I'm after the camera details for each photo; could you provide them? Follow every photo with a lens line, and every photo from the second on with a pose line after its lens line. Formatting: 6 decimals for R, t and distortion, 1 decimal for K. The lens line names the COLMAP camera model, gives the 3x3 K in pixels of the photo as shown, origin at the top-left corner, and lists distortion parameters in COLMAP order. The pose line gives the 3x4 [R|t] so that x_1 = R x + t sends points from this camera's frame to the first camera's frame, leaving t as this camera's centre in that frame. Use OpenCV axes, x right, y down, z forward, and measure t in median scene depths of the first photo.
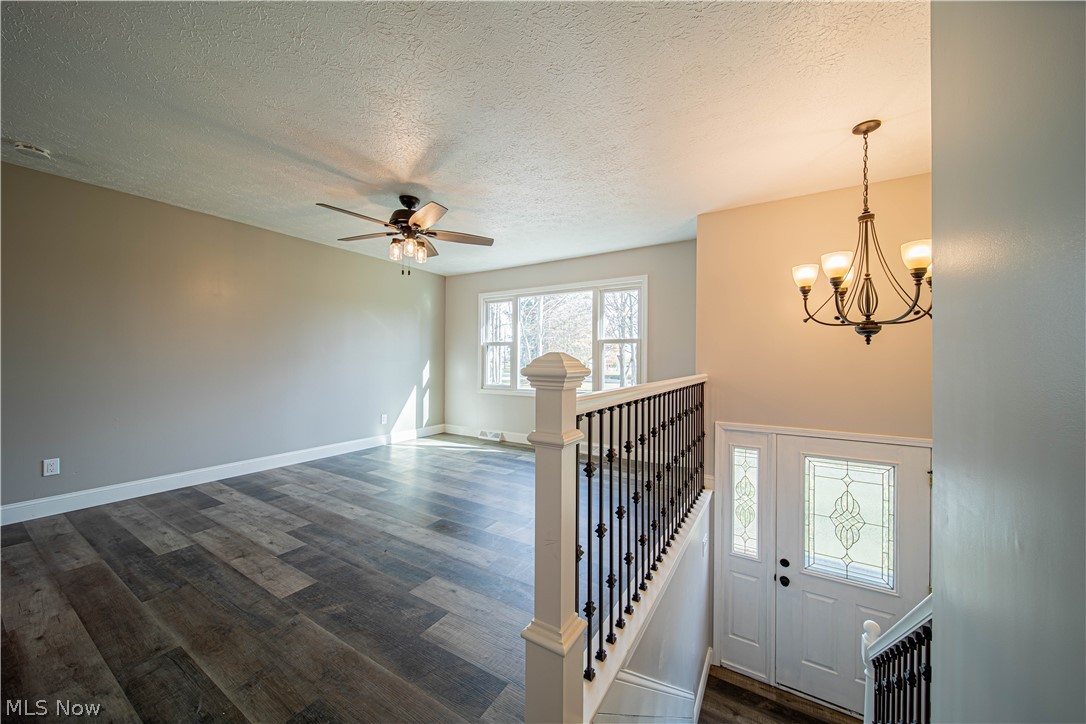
lens RADIAL K [[382.1, 0, 550.2], [0, 382.1, 357.9], [0, 0, 1]] dist [0.000230, -0.001887]
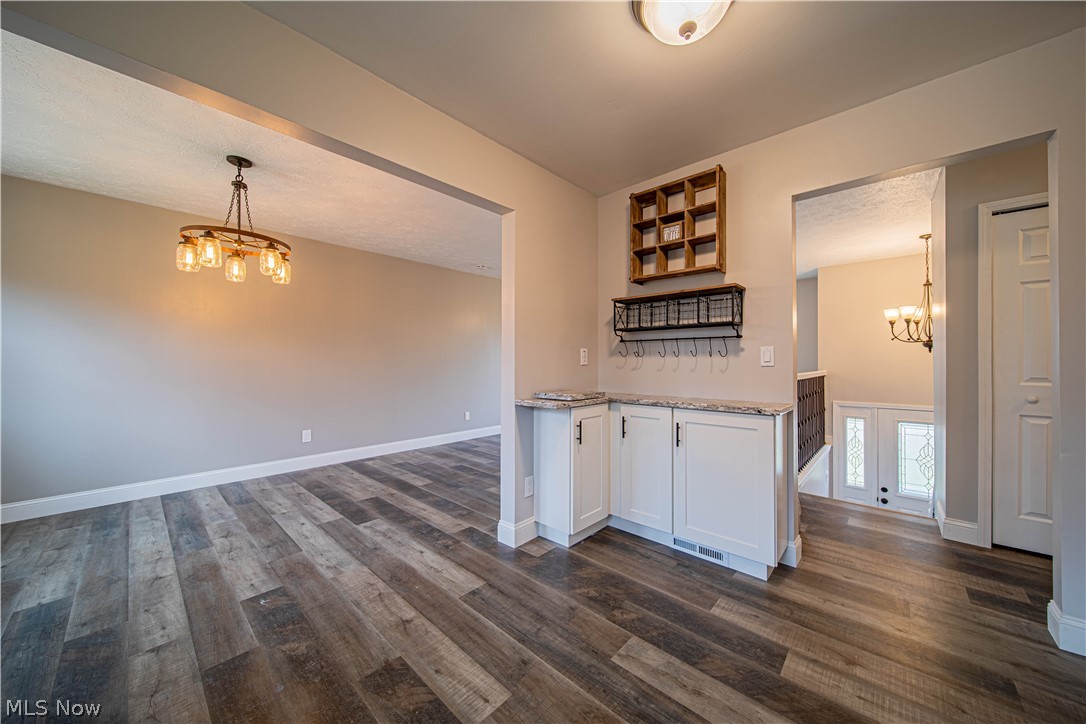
lens RADIAL K [[382.1, 0, 546.7], [0, 382.1, 356.6], [0, 0, 1]] dist [0.000230, -0.001887]
pose [[0.979074, -0.007713, -0.203356, -0.497142], [0.006687, 0.999961, -0.005733, -0.015266], [0.203393, 0.004253, 0.979088, -0.966627]]
